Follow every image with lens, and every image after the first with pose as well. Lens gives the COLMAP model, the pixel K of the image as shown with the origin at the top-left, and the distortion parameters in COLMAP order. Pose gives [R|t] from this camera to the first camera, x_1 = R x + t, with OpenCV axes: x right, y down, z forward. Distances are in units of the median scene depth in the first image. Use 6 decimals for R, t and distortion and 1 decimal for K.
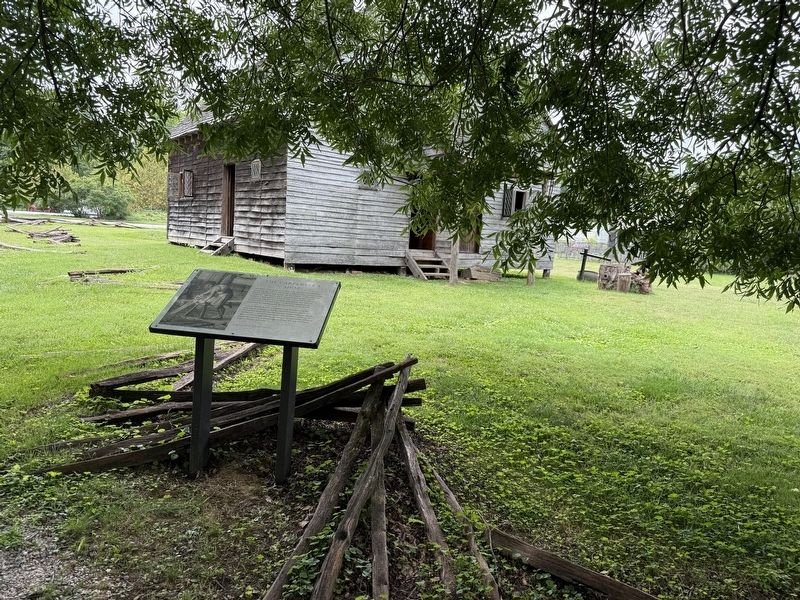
lens RADIAL K [[566.1, 0, 399.9], [0, 566.1, 299.7], [0, 0, 1]] dist [0.019982, -0.003967]
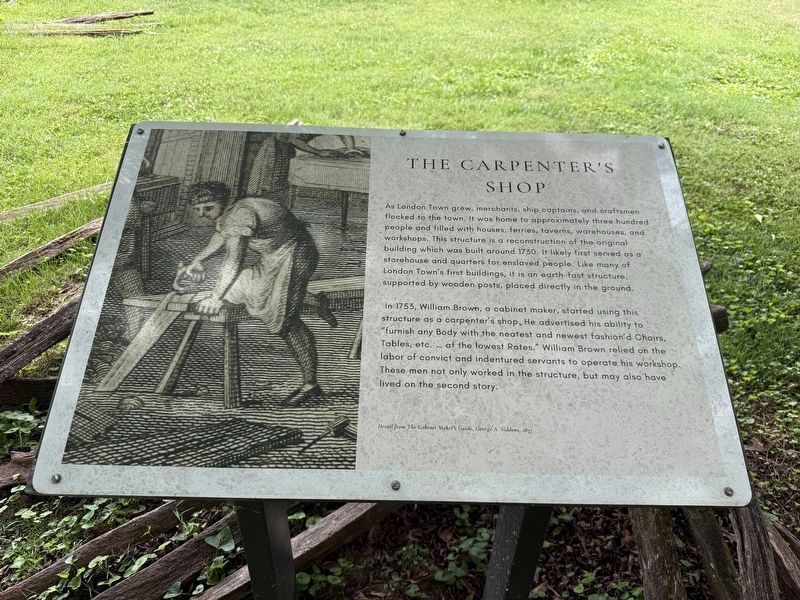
lens RADIAL K [[566.1, 0, 399.7], [0, 566.1, 299.9], [0, 0, 1]] dist [0.019982, -0.003967]
pose [[0.993774, -0.101211, 0.046573, -0.264357], [0.066520, 0.874353, 0.480710, -0.108623], [-0.089374, -0.474619, 0.875642, 0.738971]]
